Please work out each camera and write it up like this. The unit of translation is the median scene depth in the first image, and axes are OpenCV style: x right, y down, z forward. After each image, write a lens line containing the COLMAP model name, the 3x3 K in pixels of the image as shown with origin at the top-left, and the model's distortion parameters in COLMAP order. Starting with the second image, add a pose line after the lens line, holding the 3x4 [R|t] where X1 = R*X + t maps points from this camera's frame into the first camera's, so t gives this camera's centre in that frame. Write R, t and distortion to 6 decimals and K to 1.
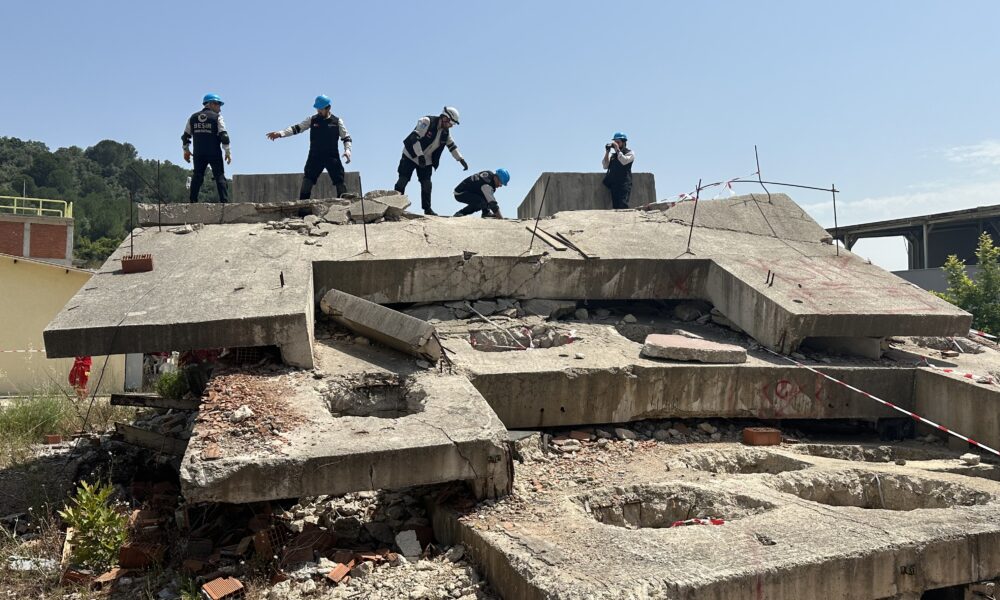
lens RADIAL K [[810.4, 0, 500.0], [0, 810.4, 300.0], [0, 0, 1]] dist [-0.001751, -0.003461]
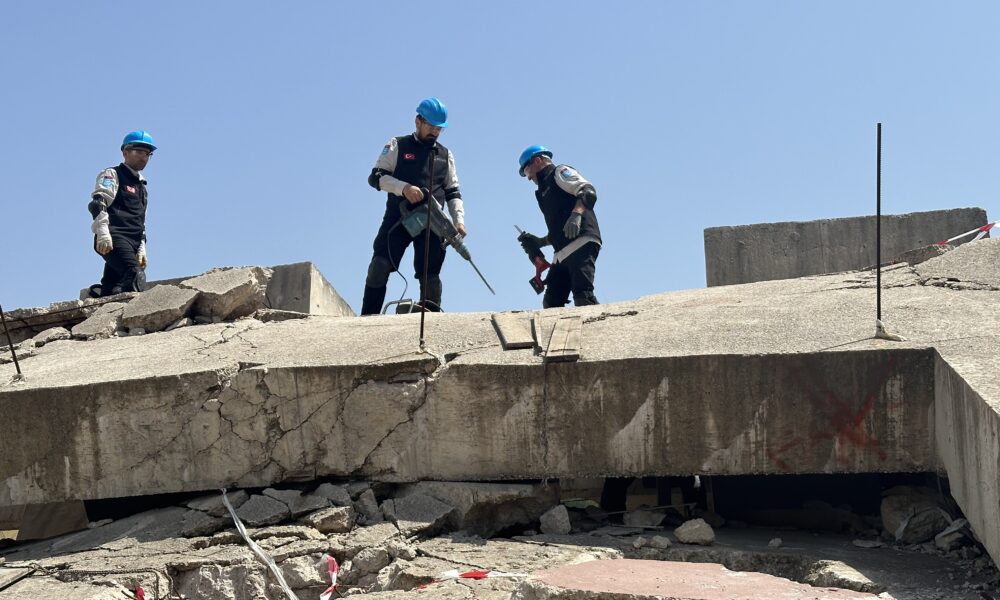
lens RADIAL K [[1303.9, 0, 500.0], [0, 1303.9, 300.0], [0, 0, 1]] dist [0.172091, -0.020896]
pose [[0.934267, -0.084513, -0.346415, 0.292574], [0.012907, 0.978885, -0.204004, 0.040960], [0.356341, 0.186123, 0.915630, 0.447912]]
